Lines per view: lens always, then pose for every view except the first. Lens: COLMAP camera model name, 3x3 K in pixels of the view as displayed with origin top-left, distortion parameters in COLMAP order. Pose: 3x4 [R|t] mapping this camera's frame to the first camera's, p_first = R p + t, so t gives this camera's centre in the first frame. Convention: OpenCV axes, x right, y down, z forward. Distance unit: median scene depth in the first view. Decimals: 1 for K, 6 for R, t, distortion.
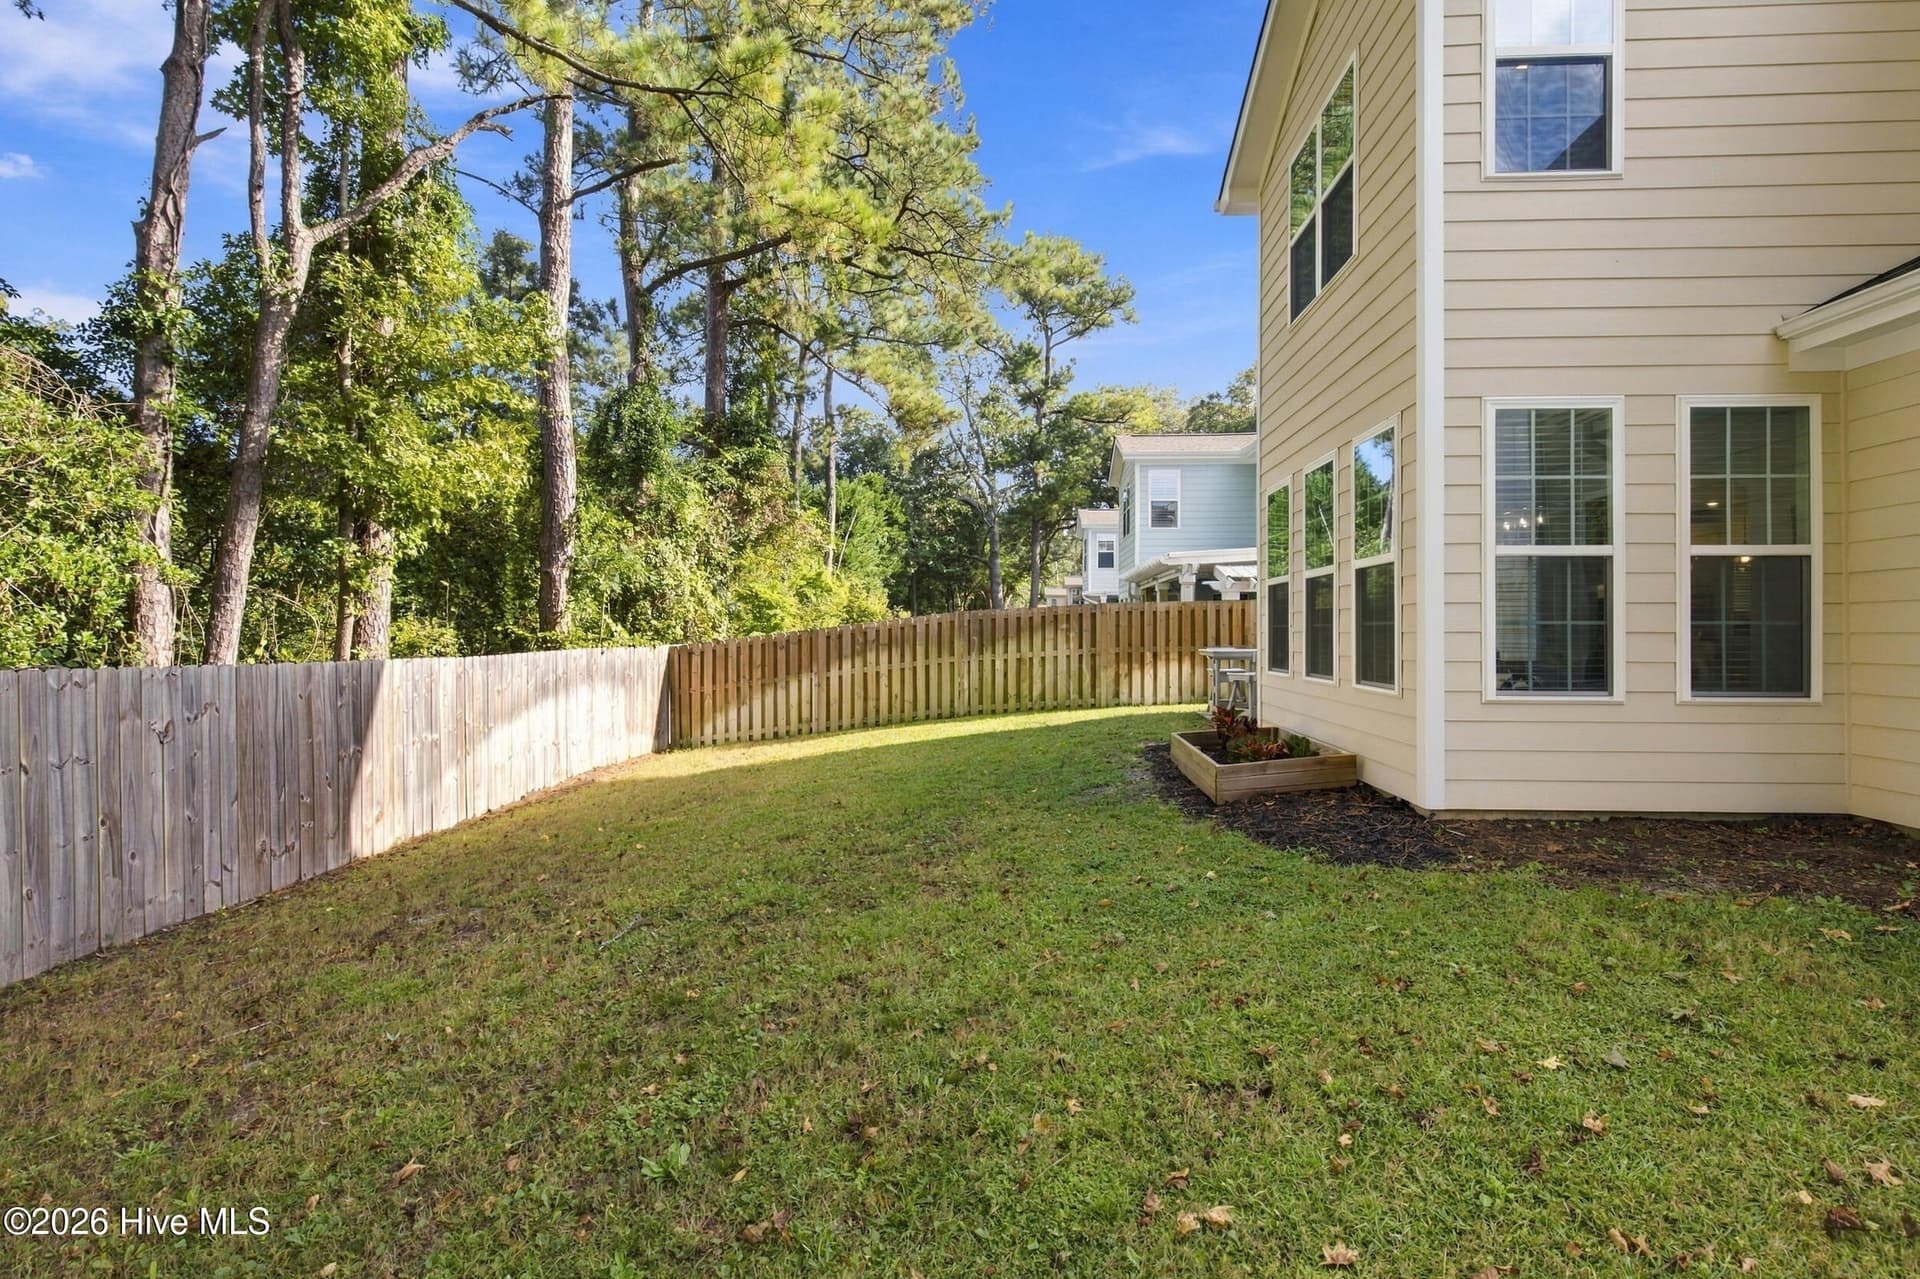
lens RADIAL K [[880.4, 0, 943.3], [0, 880.4, 638.6], [0, 0, 1]] dist [0.001534, -0.000701]
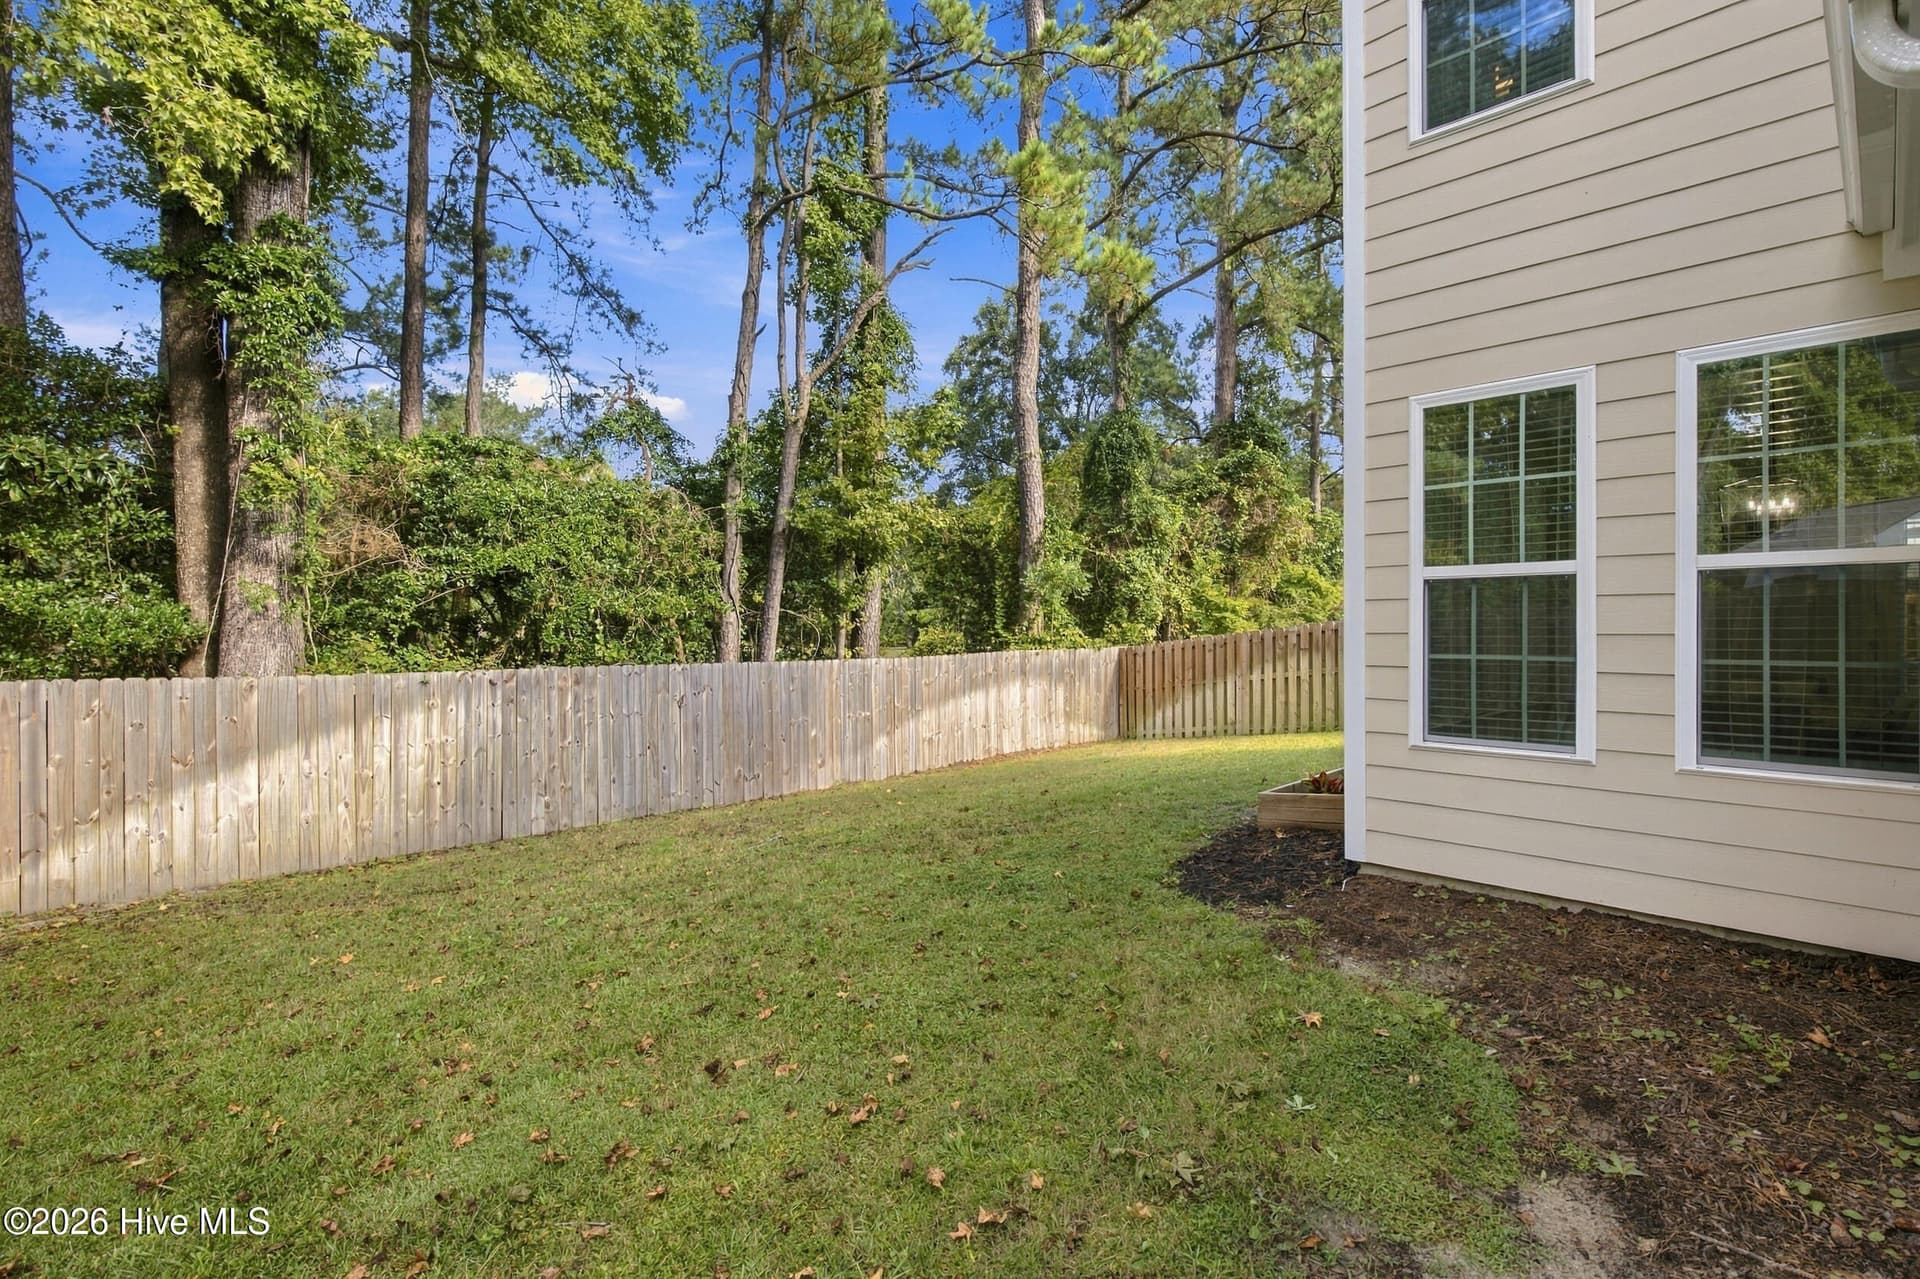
lens RADIAL K [[880.4, 0, 934.1], [0, 880.4, 632.8], [0, 0, 1]] dist [0.001534, -0.000701]
pose [[0.738469, 0.000996, -0.674287, 0.287930], [0.001775, 0.999993, 0.003421, -0.014947], [0.674285, -0.003723, 0.738462, 0.012989]]
